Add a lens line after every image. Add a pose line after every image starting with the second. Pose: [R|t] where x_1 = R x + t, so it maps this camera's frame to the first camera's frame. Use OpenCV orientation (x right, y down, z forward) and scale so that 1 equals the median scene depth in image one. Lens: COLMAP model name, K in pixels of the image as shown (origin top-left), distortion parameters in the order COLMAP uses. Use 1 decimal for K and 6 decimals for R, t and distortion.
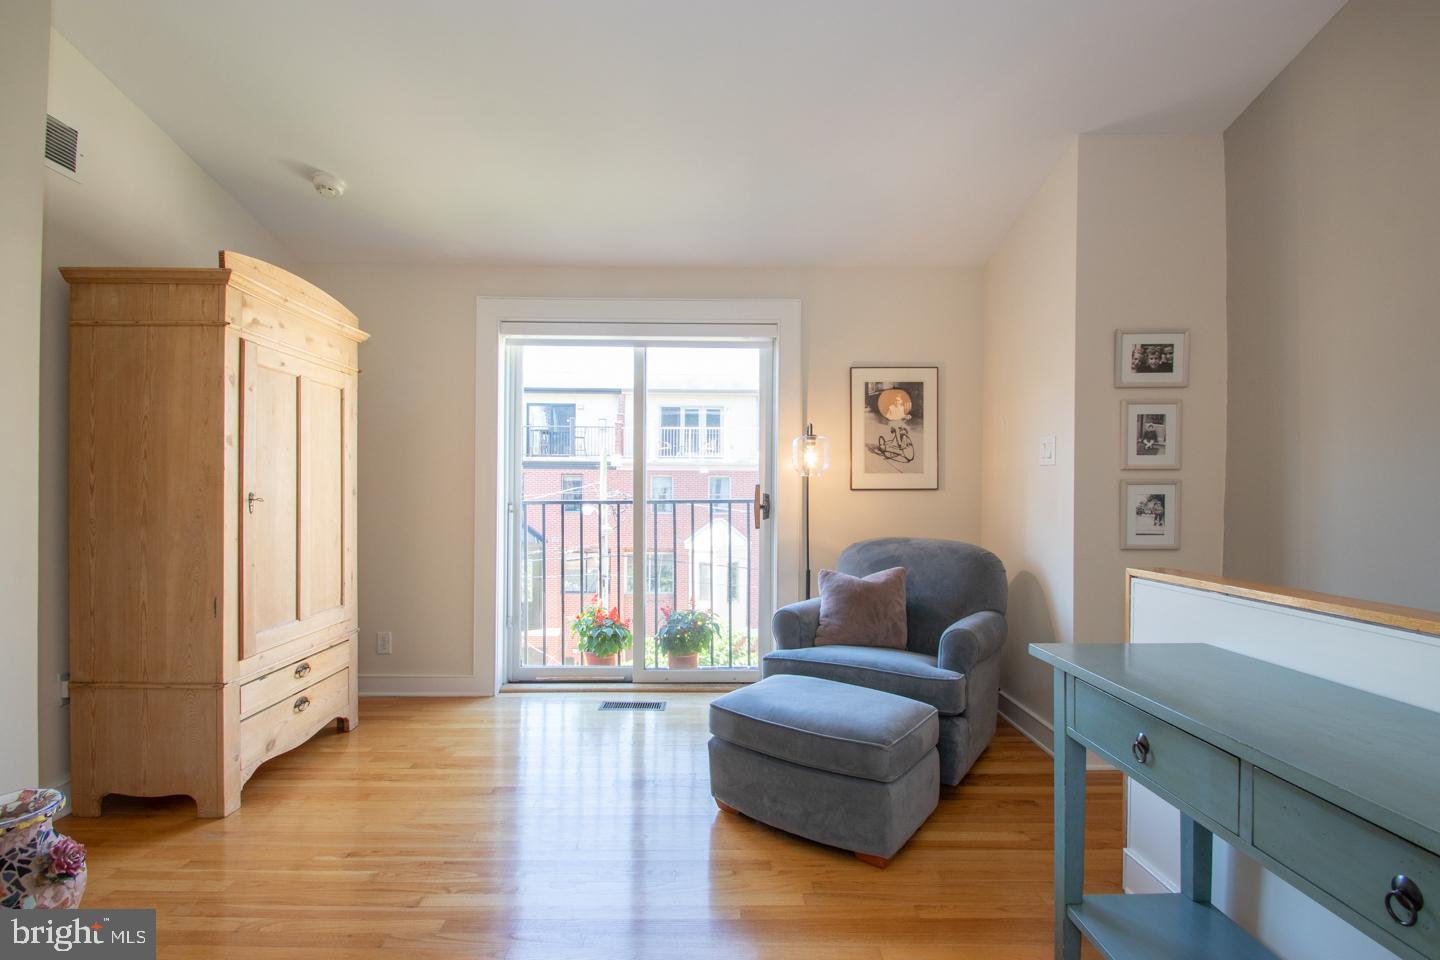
lens RADIAL K [[663.2, 0, 714.9], [0, 663.2, 486.1], [0, 0, 1]] dist [0.003314, -0.002853]
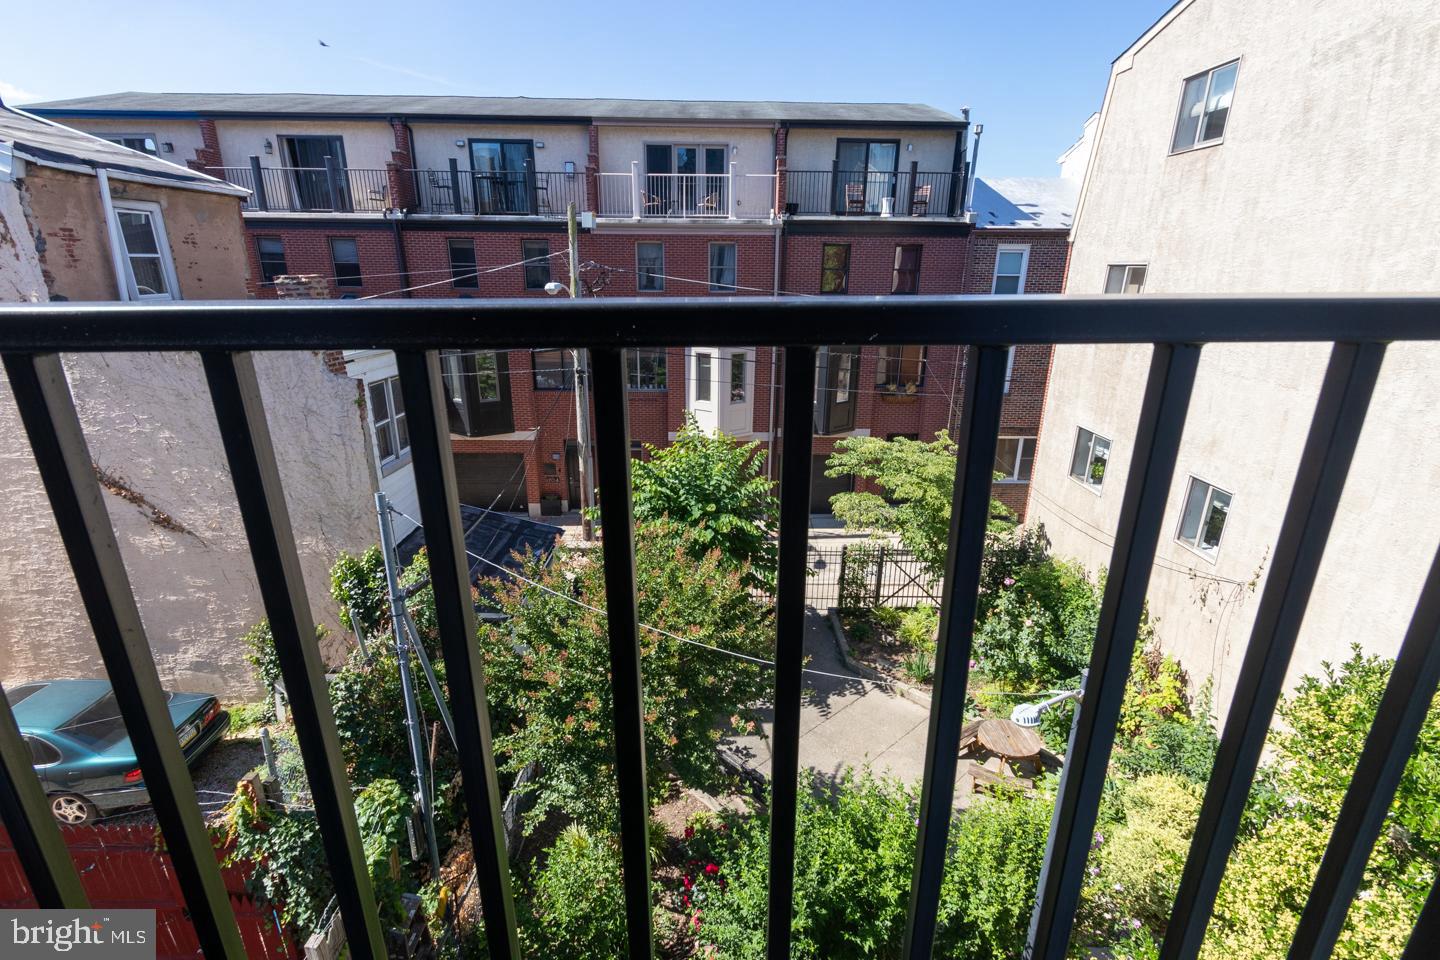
lens RADIAL K [[663.2, 0, 721.4], [0, 663.2, 479.3], [0, 0, 1]] dist [0.003314, -0.002853]
pose [[0.999948, 0.000960, 0.010190, -0.002528], [-0.004196, 0.946538, 0.322566, -0.002948], [-0.009335, -0.322591, 0.946492, 0.162368]]
